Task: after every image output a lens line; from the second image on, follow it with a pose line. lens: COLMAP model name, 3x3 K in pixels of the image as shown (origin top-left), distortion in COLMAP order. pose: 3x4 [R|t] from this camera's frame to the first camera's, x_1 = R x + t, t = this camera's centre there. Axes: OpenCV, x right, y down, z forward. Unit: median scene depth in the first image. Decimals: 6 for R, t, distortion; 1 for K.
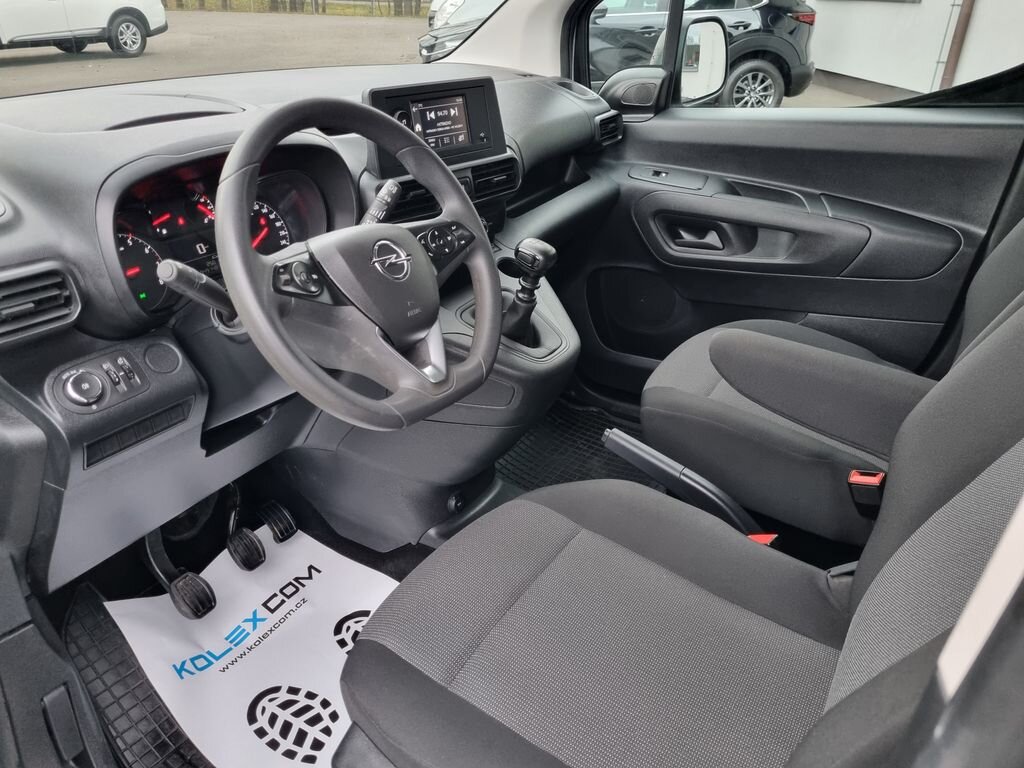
lens RADIAL K [[782.8, 0, 512.3], [0, 782.8, 388.6], [0, 0, 1]] dist [0.017200, -0.001945]
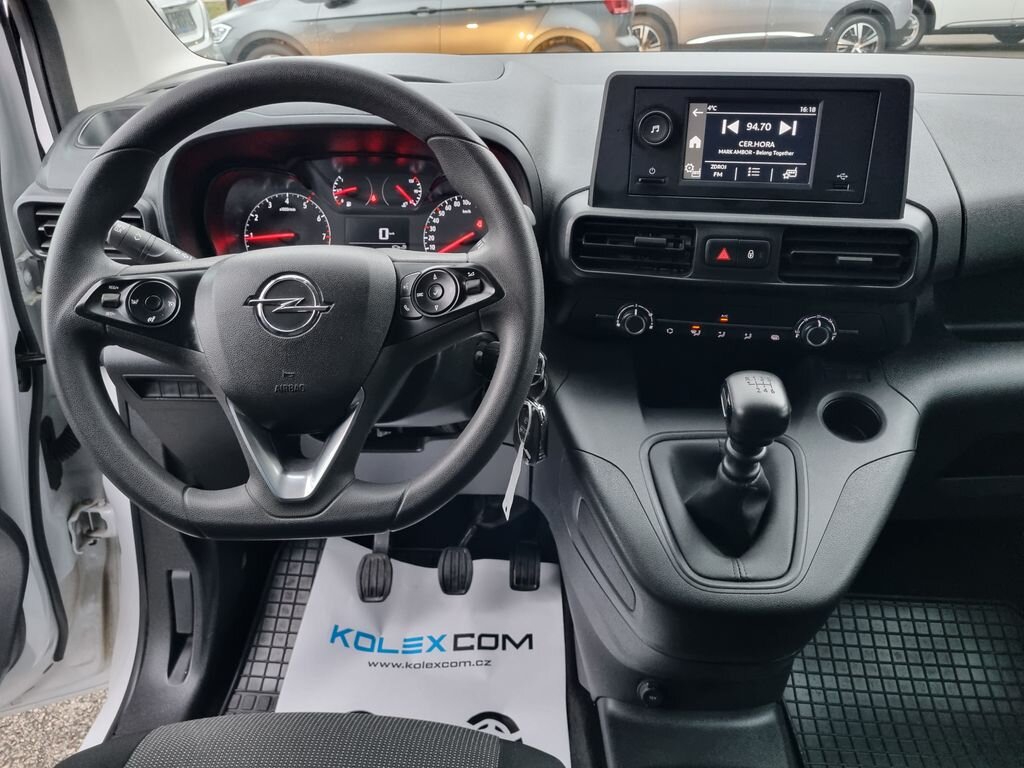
lens RADIAL K [[783.9, 0, 512.0], [0, 783.9, 384.0], [0, 0, 1]] dist [0.014725, -0.002810]
pose [[0.502945, 0.390036, -0.771310, 0.333975], [-0.390001, 0.898789, 0.200193, -0.212789], [0.771327, 0.200125, 0.604156, 0.513381]]
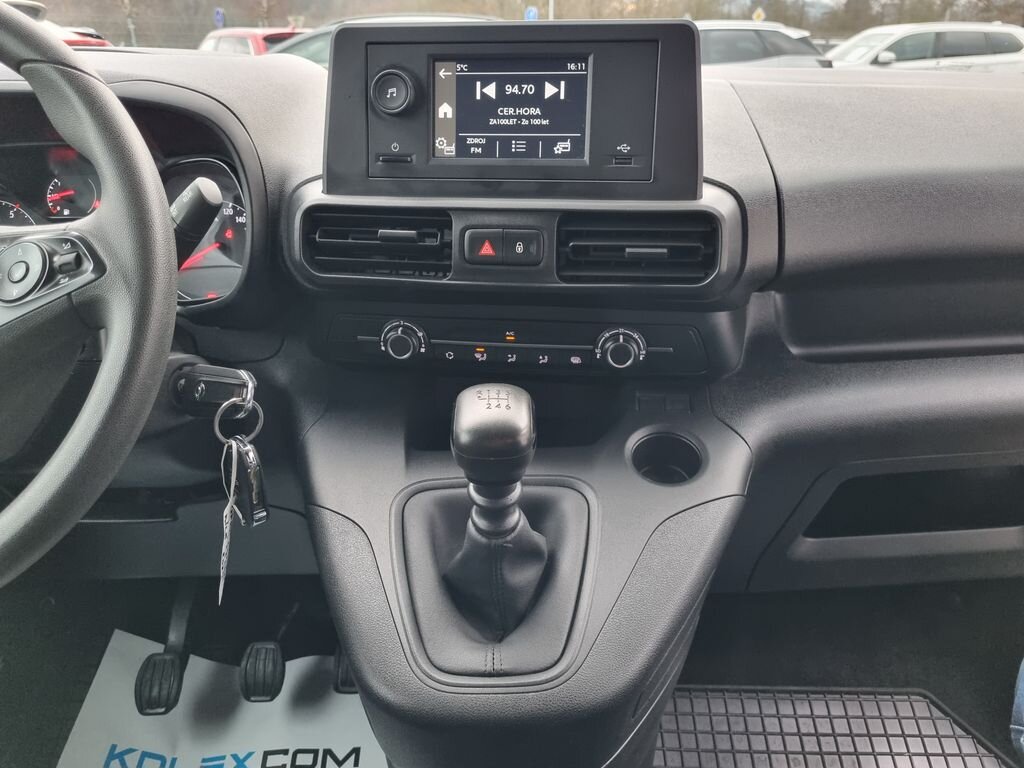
lens RADIAL K [[782.8, 0, 512.3], [0, 782.8, 388.6], [0, 0, 1]] dist [0.017200, -0.001945]
pose [[0.534781, 0.298730, -0.790424, 0.321882], [-0.380729, 0.920275, 0.090214, -0.215591], [0.754357, 0.252693, 0.605881, 0.721005]]
